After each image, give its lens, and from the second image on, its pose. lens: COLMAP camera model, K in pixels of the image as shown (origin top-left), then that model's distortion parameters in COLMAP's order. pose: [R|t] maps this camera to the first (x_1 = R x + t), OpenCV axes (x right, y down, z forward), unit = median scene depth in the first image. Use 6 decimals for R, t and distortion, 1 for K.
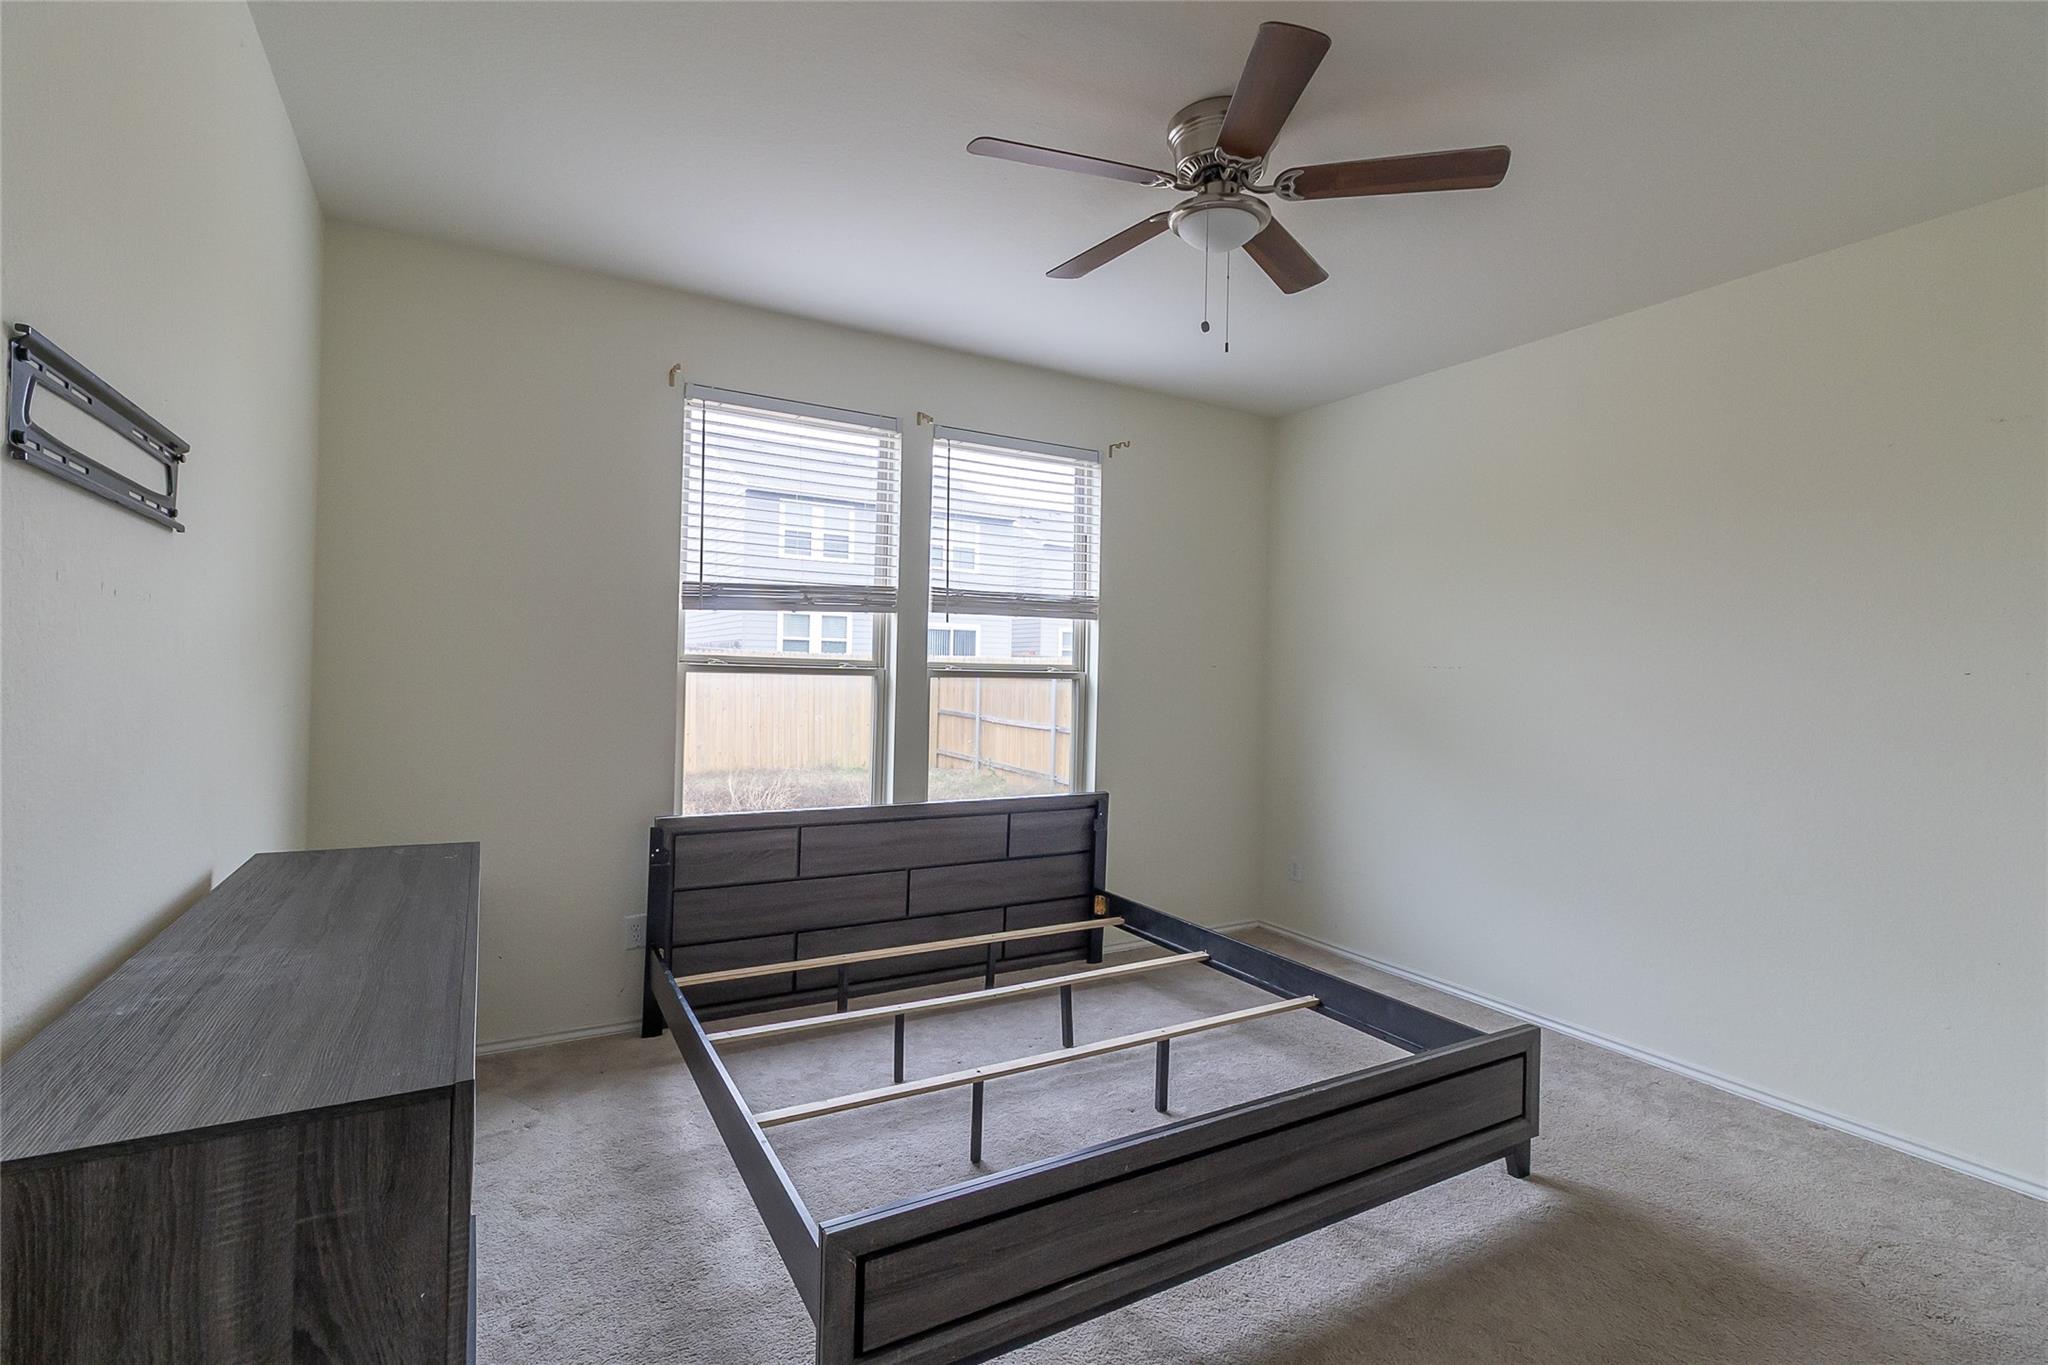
lens RADIAL K [[943.6, 0, 1011.8], [0, 943.6, 674.8], [0, 0, 1]] dist [0.007286, 0.000613]
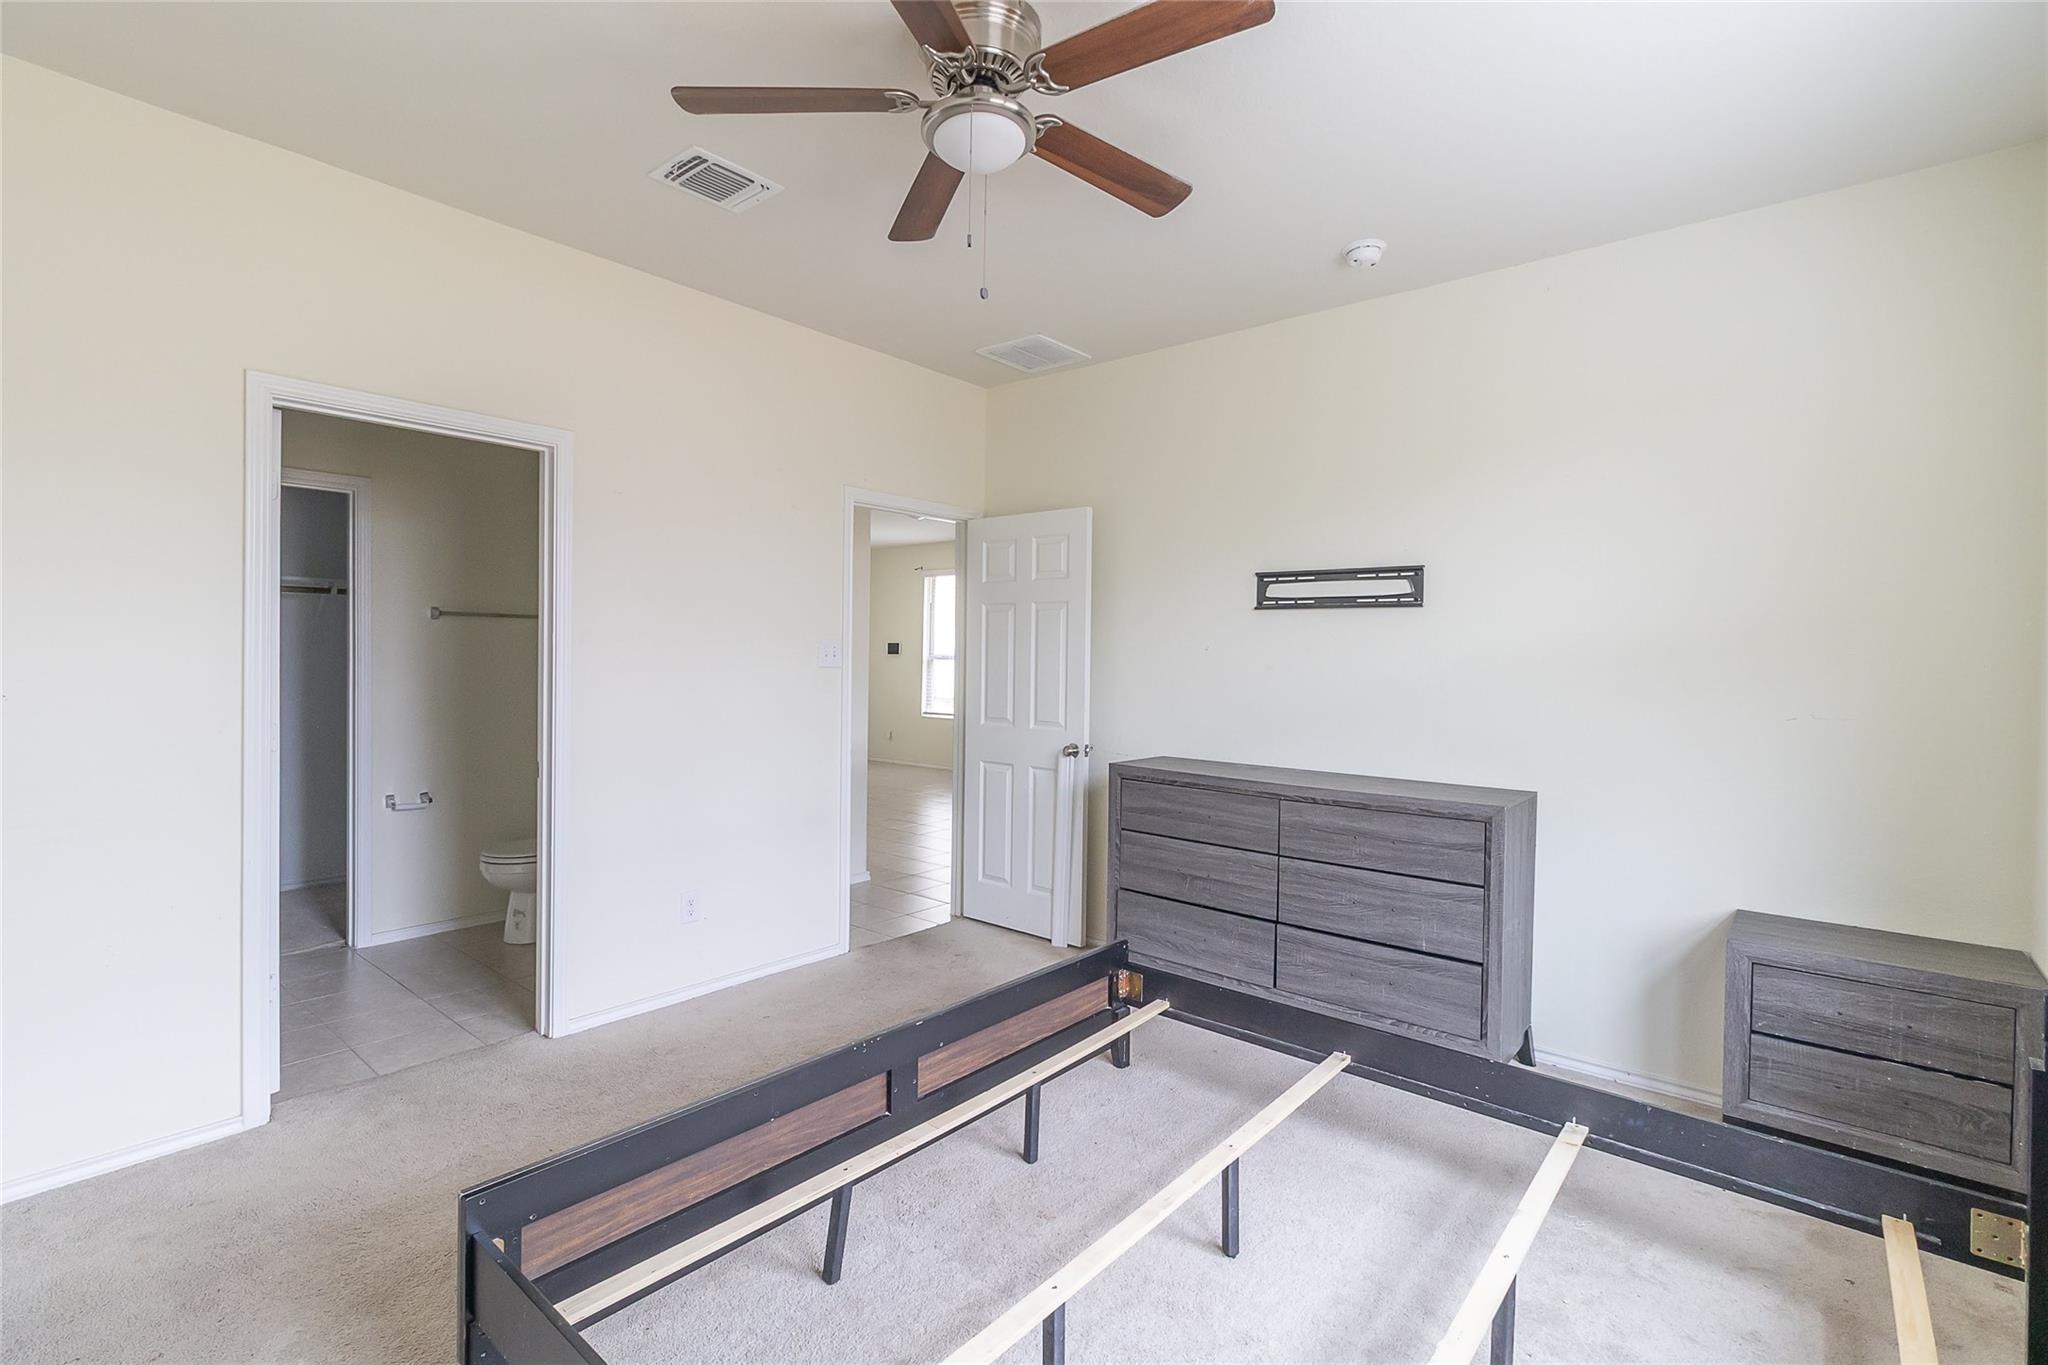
lens RADIAL K [[943.6, 0, 1033.0], [0, 943.6, 672.0], [0, 0, 1]] dist [0.007286, 0.000613]
pose [[-0.941842, -0.035336, -0.334192, 0.273833], [-0.041334, 0.999086, 0.010854, 0.004320], [0.333503, 0.024036, -0.942442, 1.115374]]
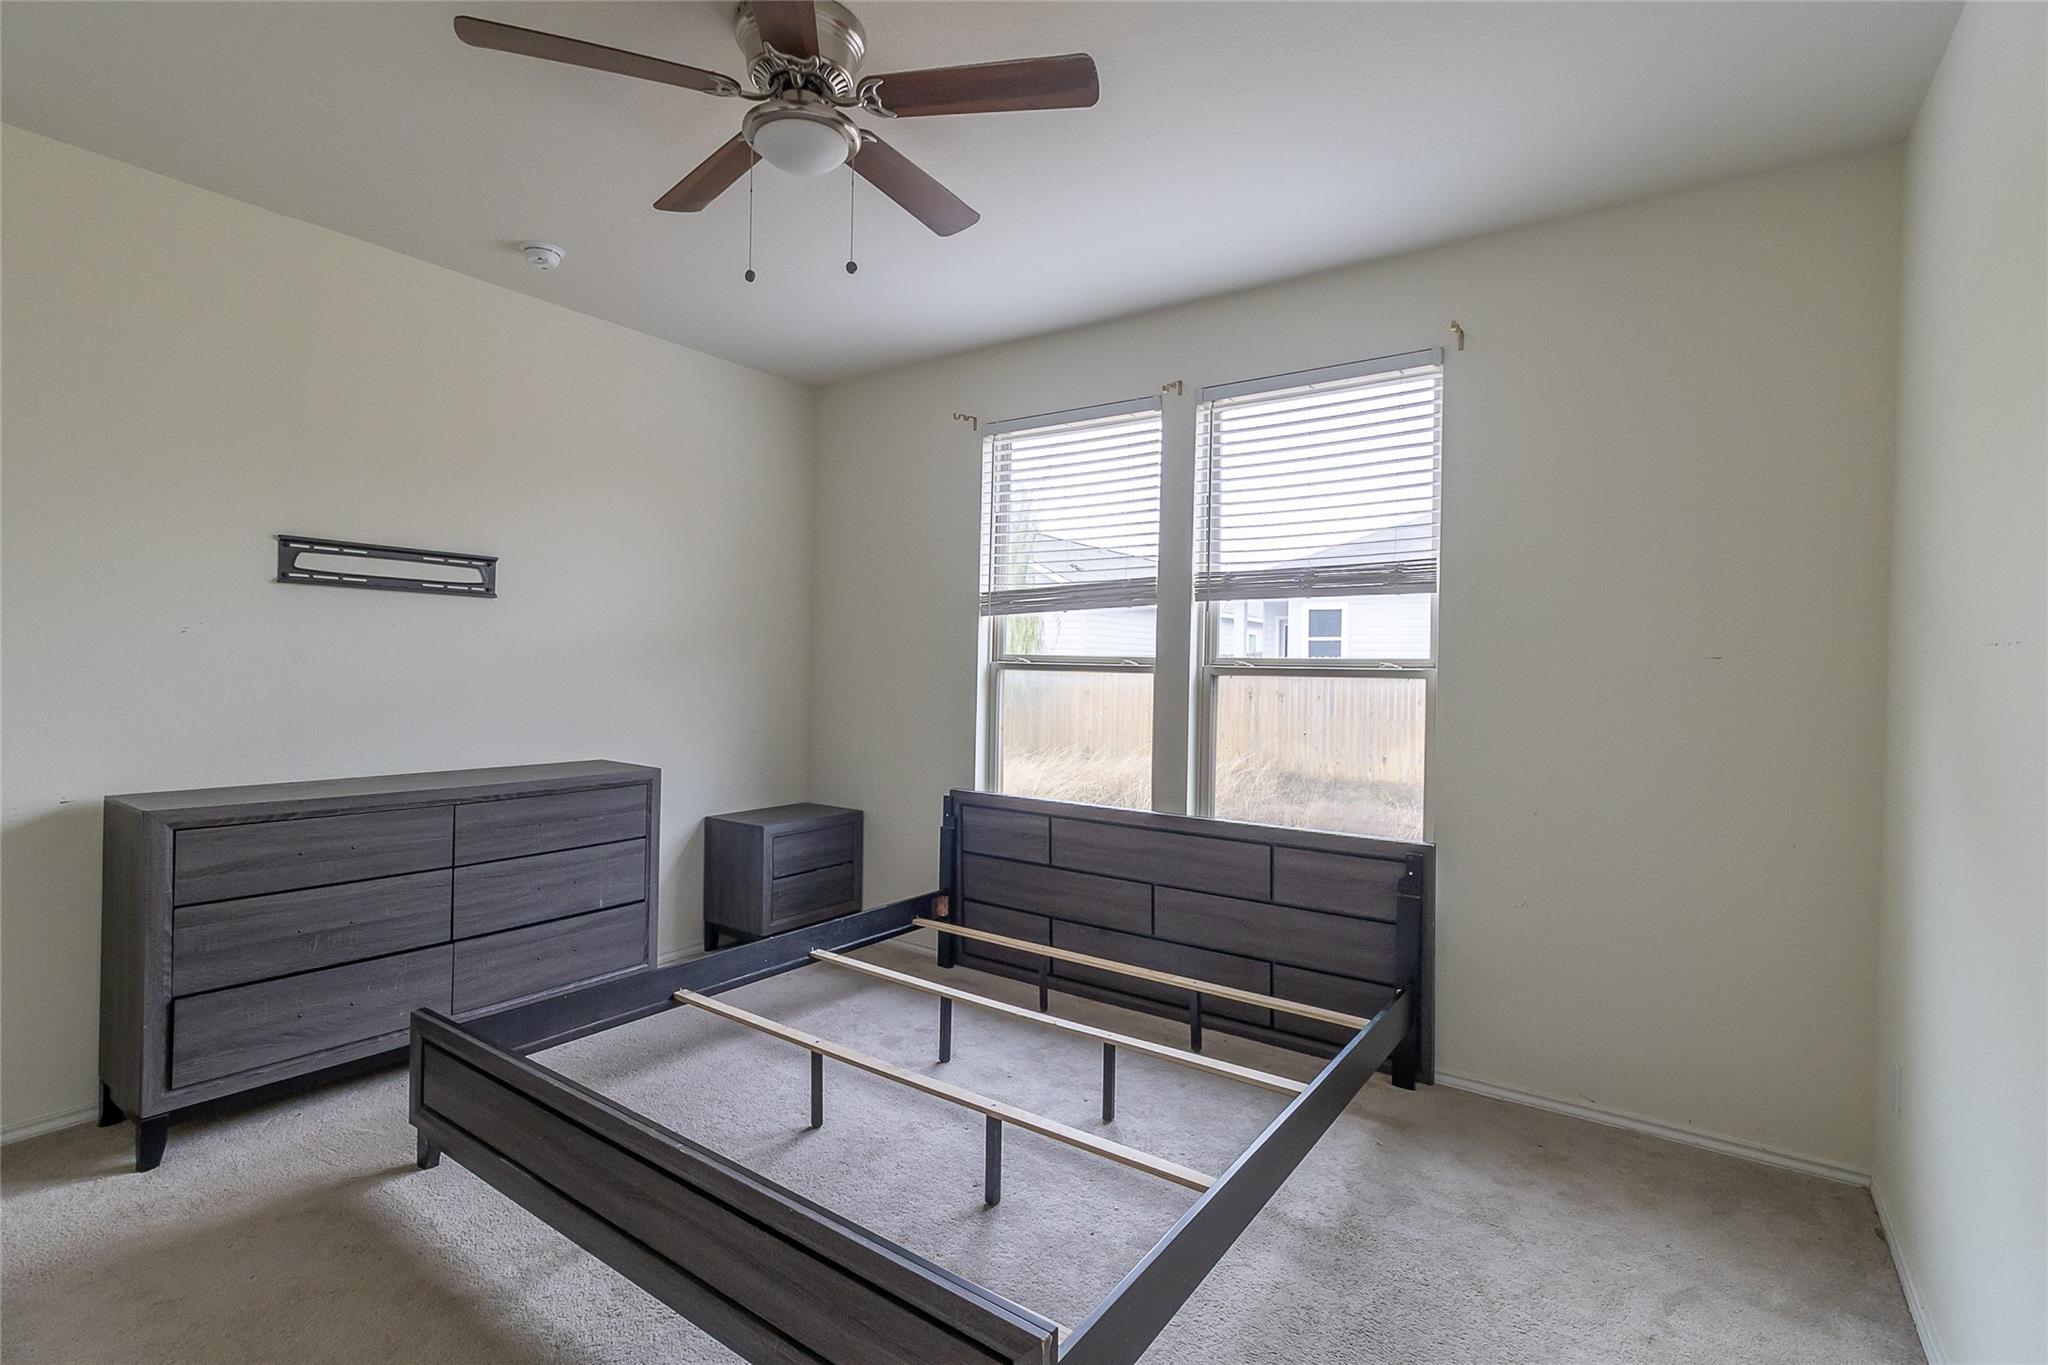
lens RADIAL K [[943.6, 0, 1016.8], [0, 943.6, 673.8], [0, 0, 1]] dist [0.007286, 0.000613]
pose [[0.402718, -0.008920, -0.915281, 0.665533], [-0.012950, 0.999797, -0.015442, 0.017971], [0.915233, 0.018072, 0.402521, 0.500151]]
